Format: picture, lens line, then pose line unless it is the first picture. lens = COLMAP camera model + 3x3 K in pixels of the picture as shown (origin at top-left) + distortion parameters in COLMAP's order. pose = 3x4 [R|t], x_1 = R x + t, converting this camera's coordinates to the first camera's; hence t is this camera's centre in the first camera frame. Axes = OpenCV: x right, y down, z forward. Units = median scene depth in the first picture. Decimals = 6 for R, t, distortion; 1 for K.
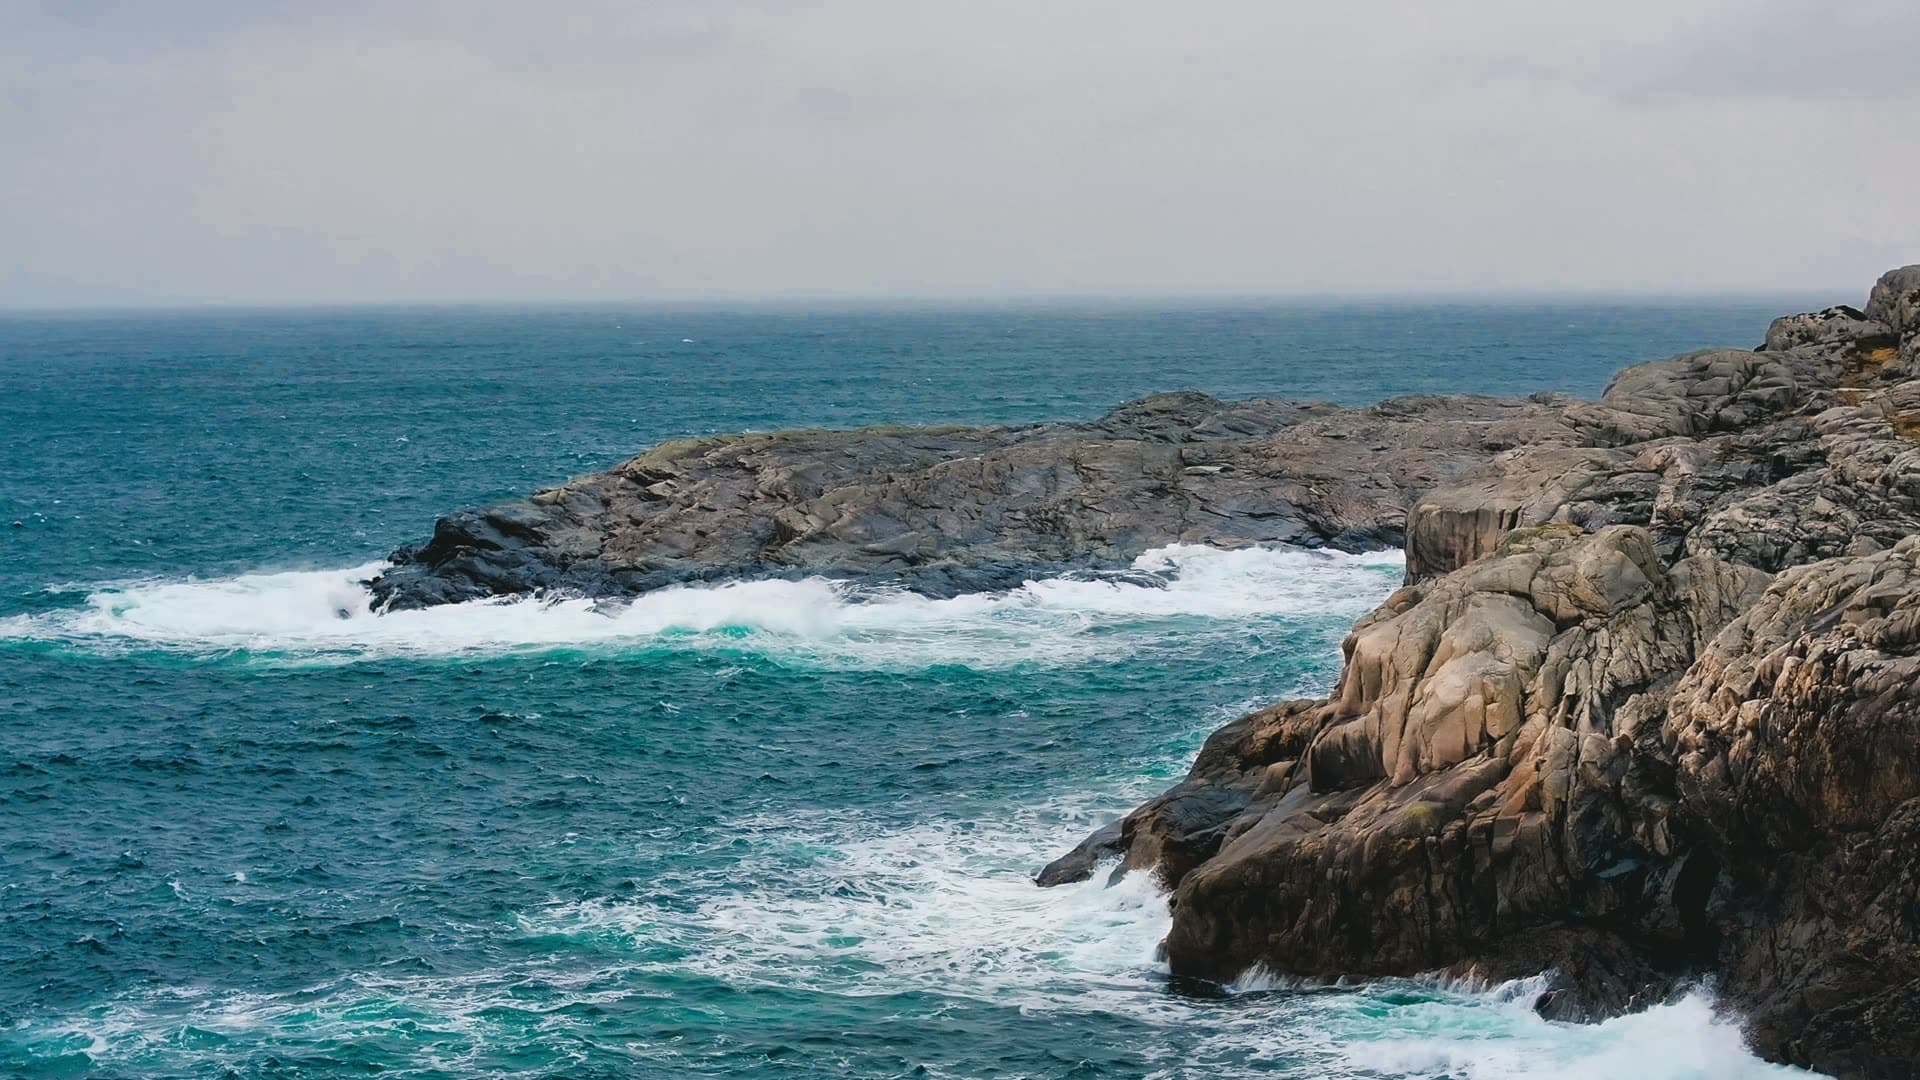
lens RADIAL K [[4344.1, 0, 960.0], [0, 4344.1, 540.0], [0, 0, 1]] dist [-0.204447, 1.132390]
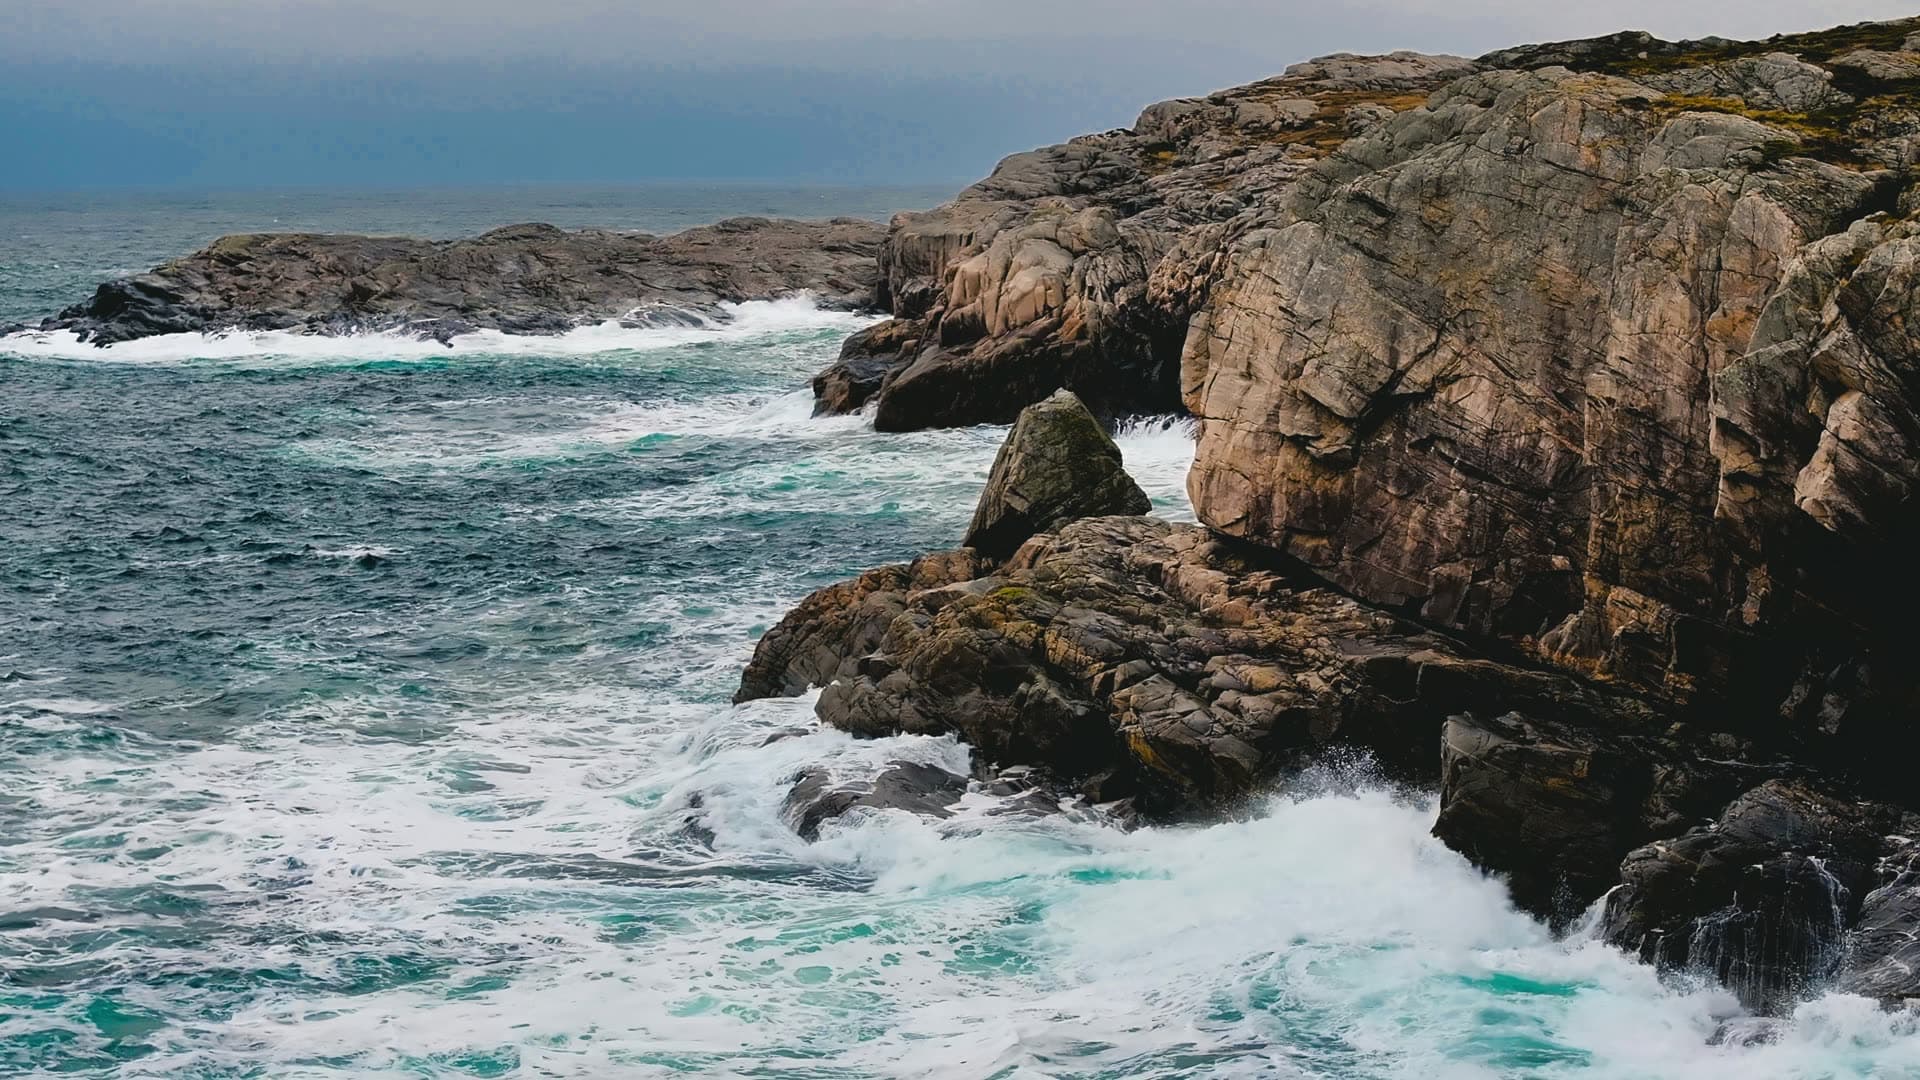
lens RADIAL K [[4344.1, 0, 960.0], [0, 4344.1, 540.0], [0, 0, 1]] dist [-0.204447, 1.132390]
pose [[0.980295, -0.013651, 0.197065, -0.261479], [0.008793, 0.999636, 0.025509, 0.089548], [-0.197341, -0.023274, 0.980059, -0.758134]]
